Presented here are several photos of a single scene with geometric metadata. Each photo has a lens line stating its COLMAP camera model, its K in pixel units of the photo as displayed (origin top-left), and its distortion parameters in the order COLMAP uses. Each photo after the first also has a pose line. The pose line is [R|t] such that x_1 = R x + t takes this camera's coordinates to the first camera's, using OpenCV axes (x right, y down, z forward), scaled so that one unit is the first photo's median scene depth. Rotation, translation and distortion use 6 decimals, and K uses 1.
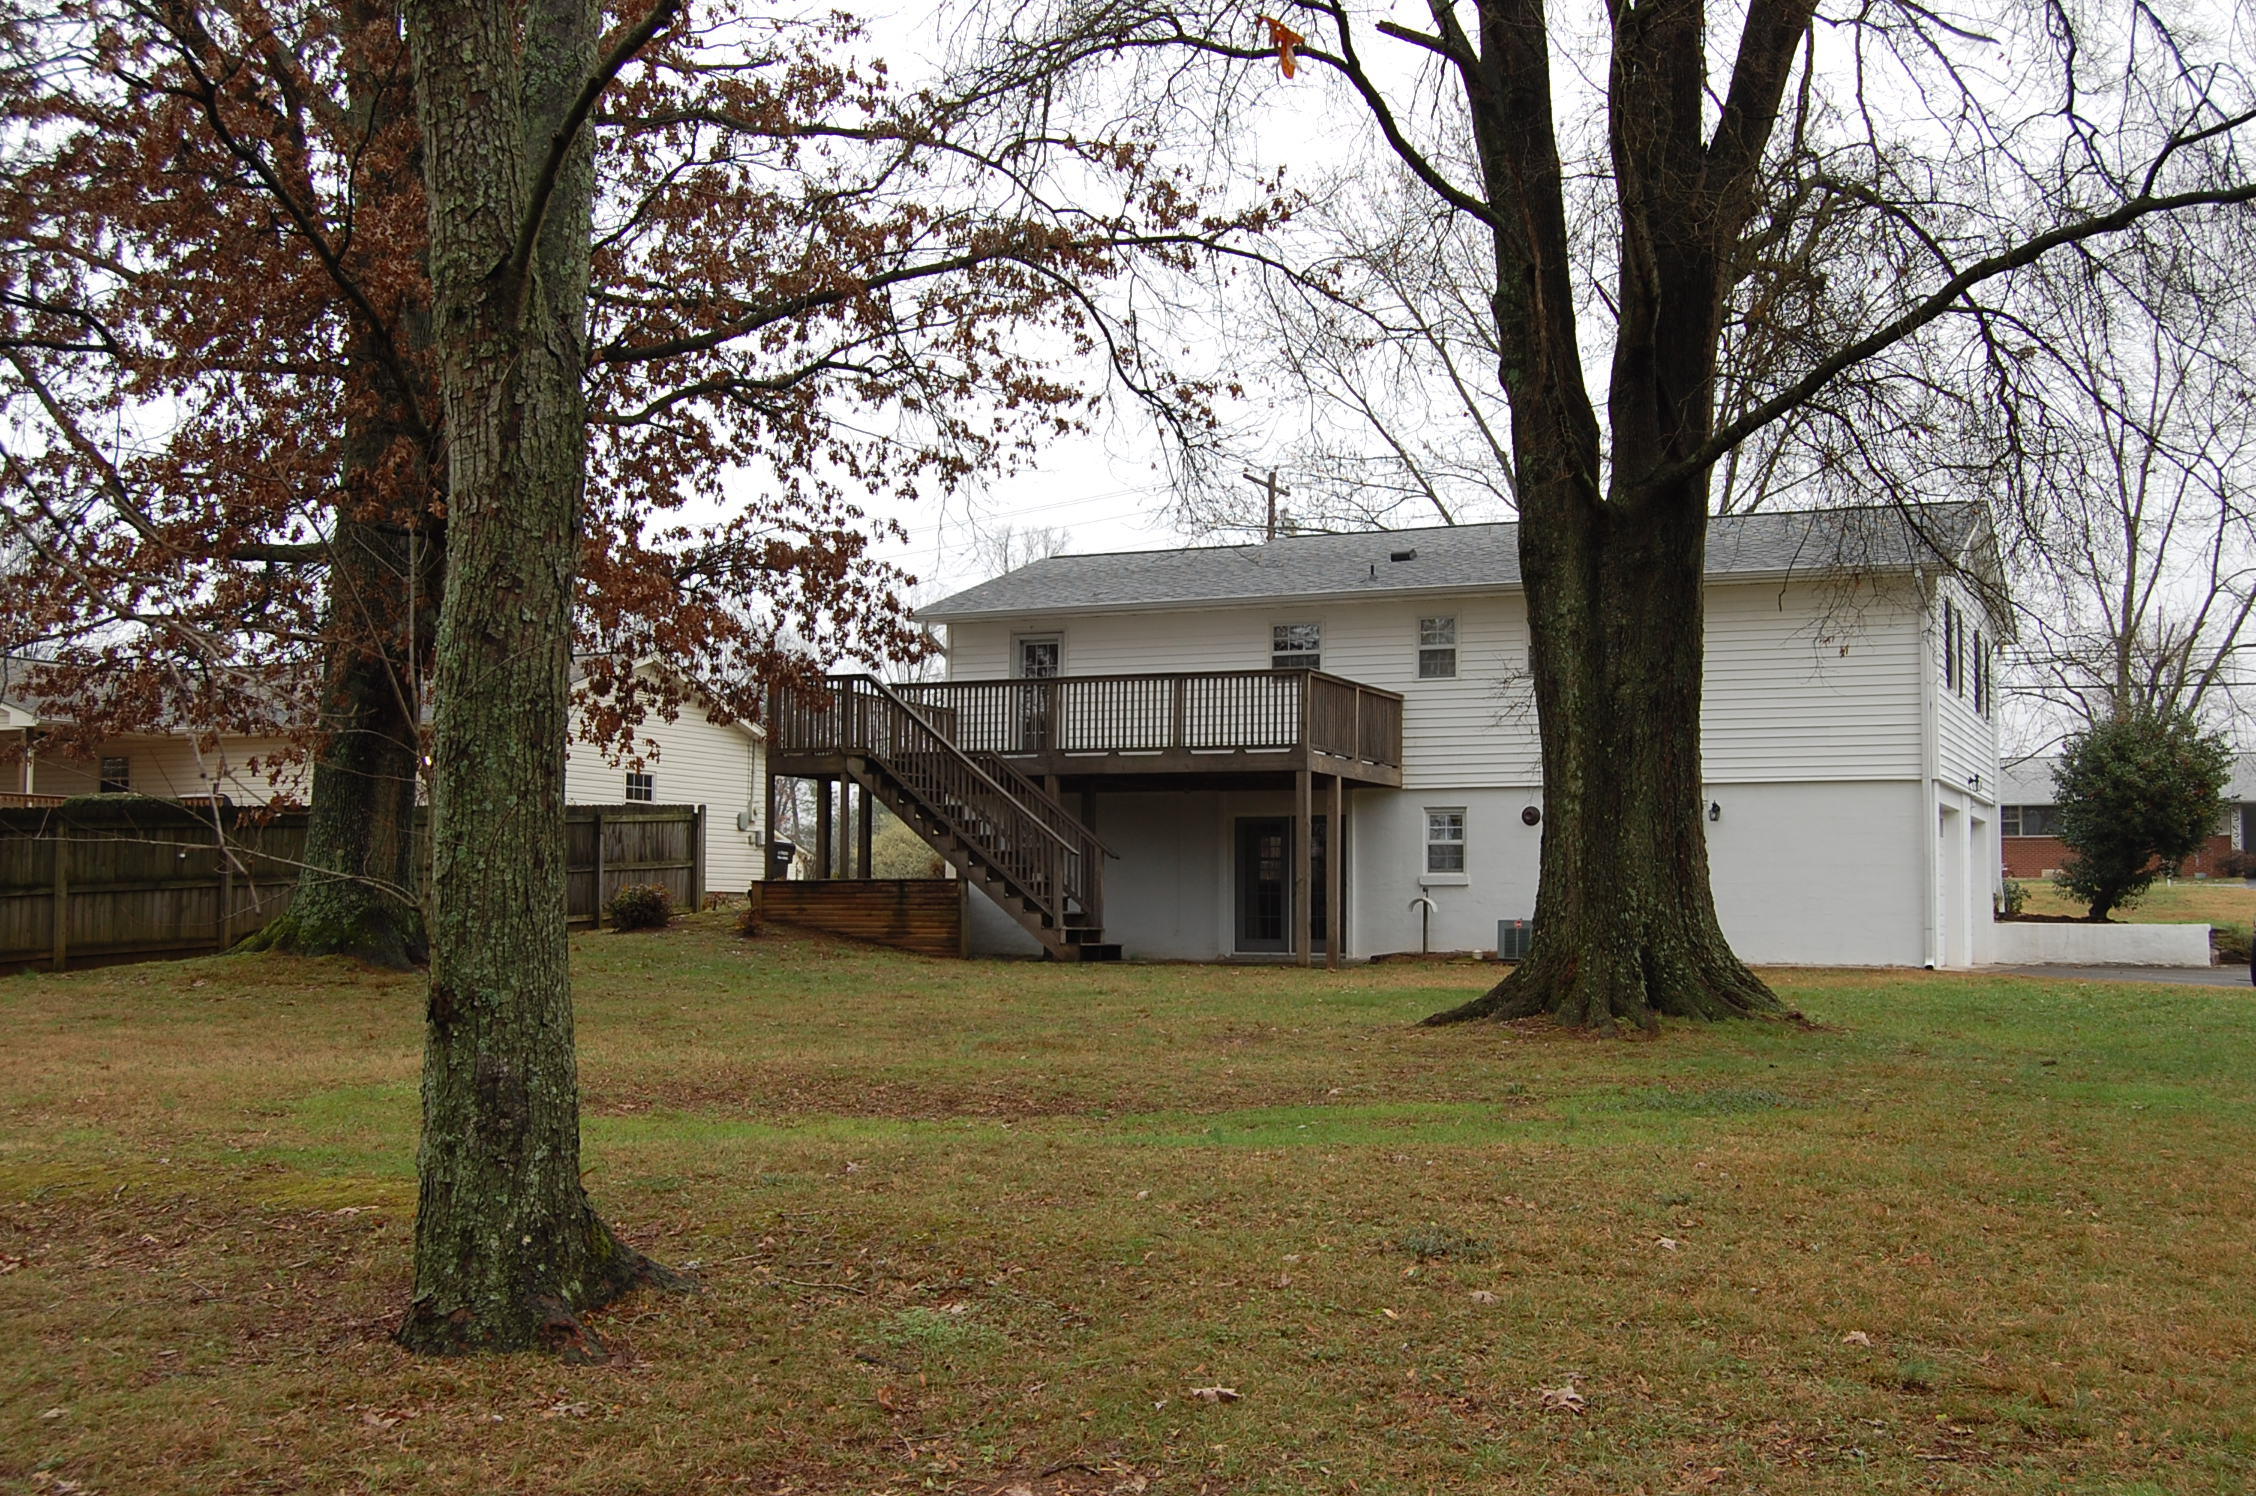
lens RADIAL K [[2429.8, 0, 1132.3], [0, 2429.8, 749.3], [0, 0, 1]] dist [-0.067476, 0.000000]
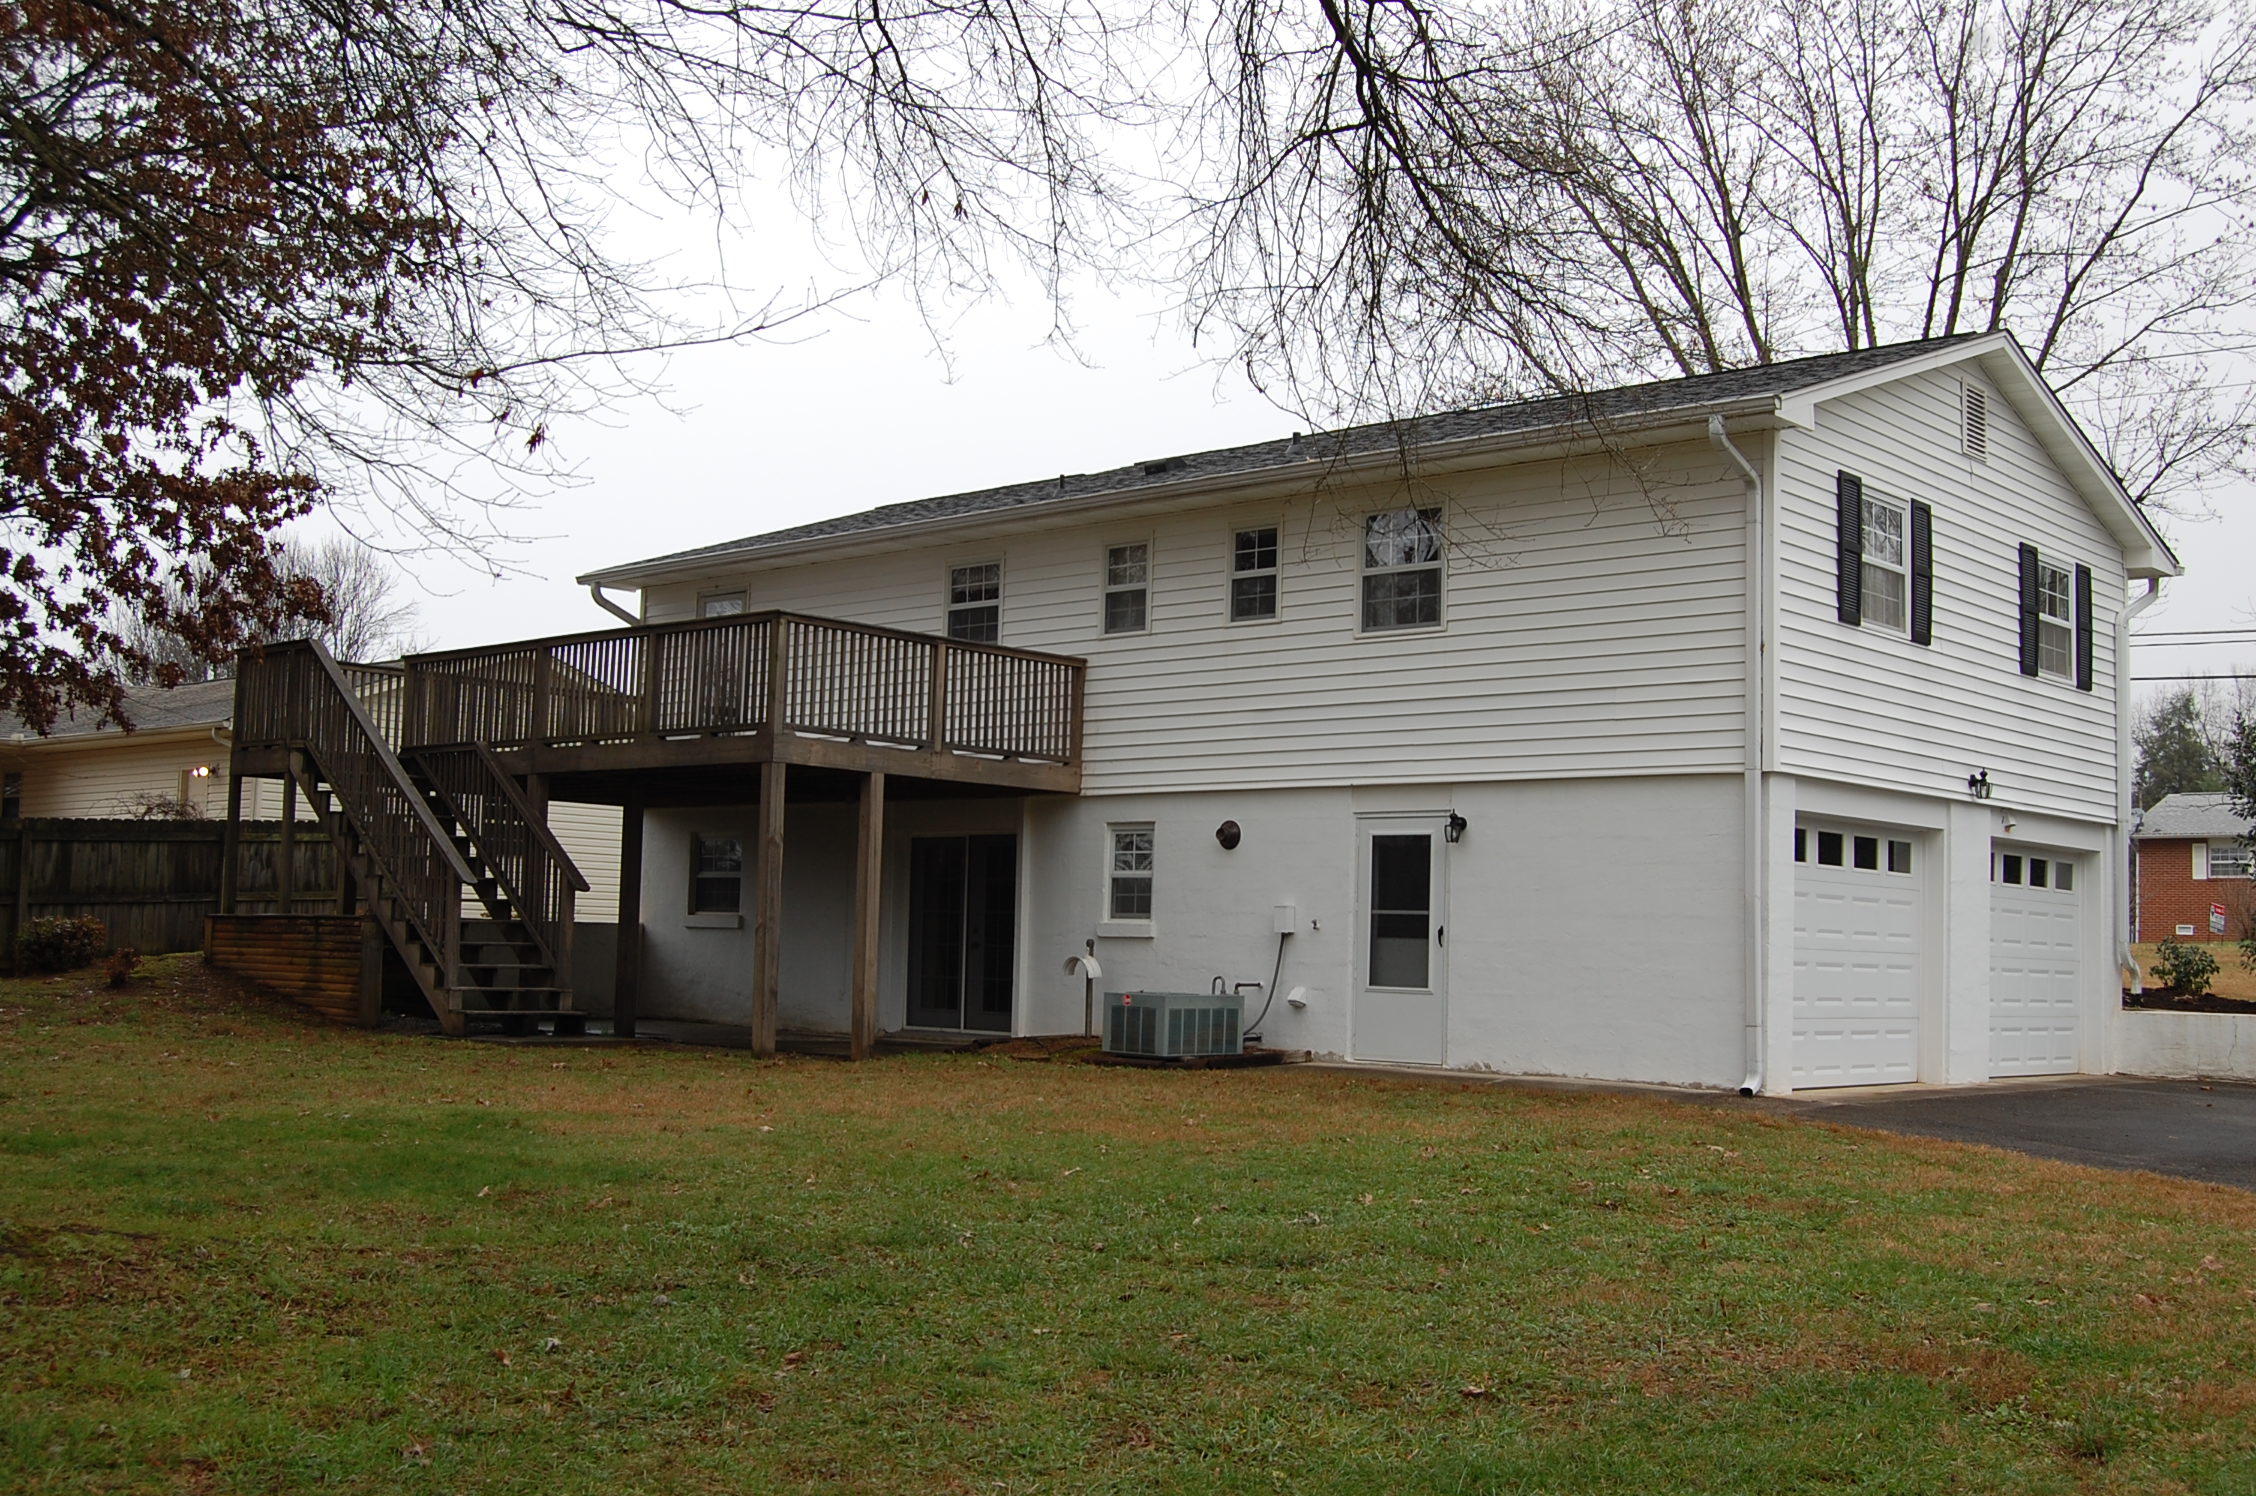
lens RADIAL K [[2321.0, 0, 1134.6], [0, 2321.0, 753.1], [0, 0, 1]] dist [-0.025958, 0.000000]
pose [[0.955077, -0.007582, -0.296259, 0.354521], [0.002392, 0.999837, -0.017879, 0.017719], [0.296347, 0.016367, 0.954940, 0.416943]]
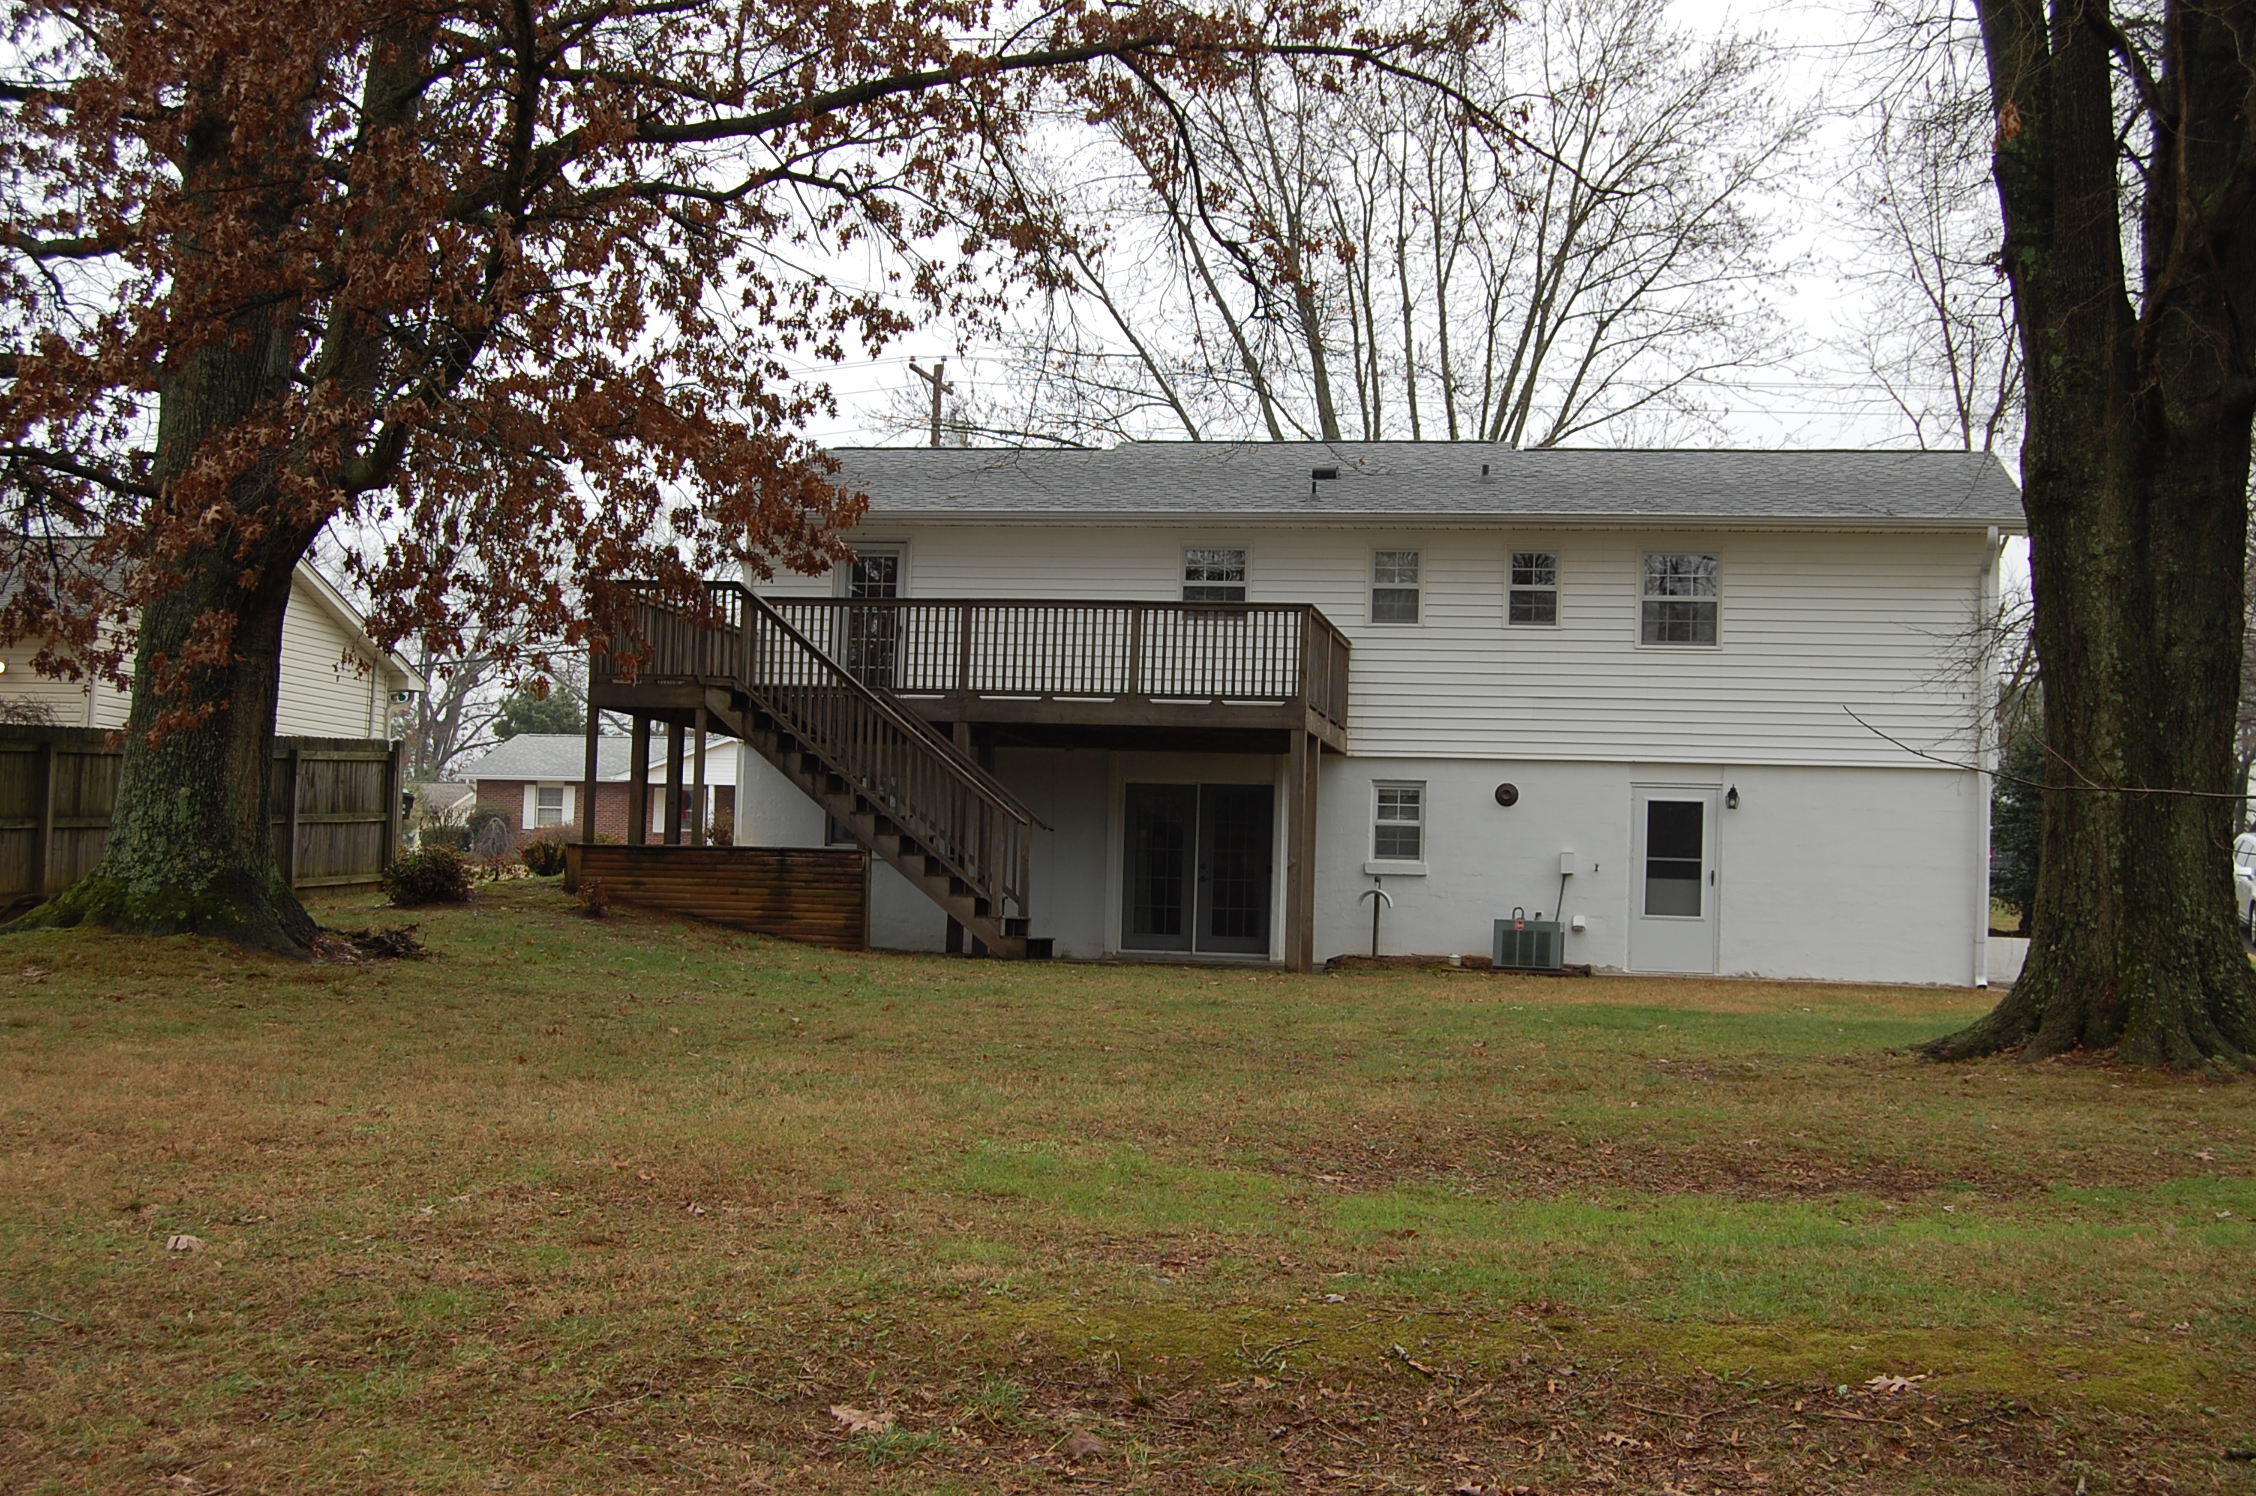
lens RADIAL K [[2816.1, 0, 1121.4], [0, 2816.1, 750.6], [0, 0, 1]] dist [-0.063171, 0.000000]
pose [[0.970690, 0.038616, 0.237213, -0.209343], [-0.042603, 0.999024, 0.011704, 0.007229], [-0.236530, -0.021467, 0.971387, 0.101269]]
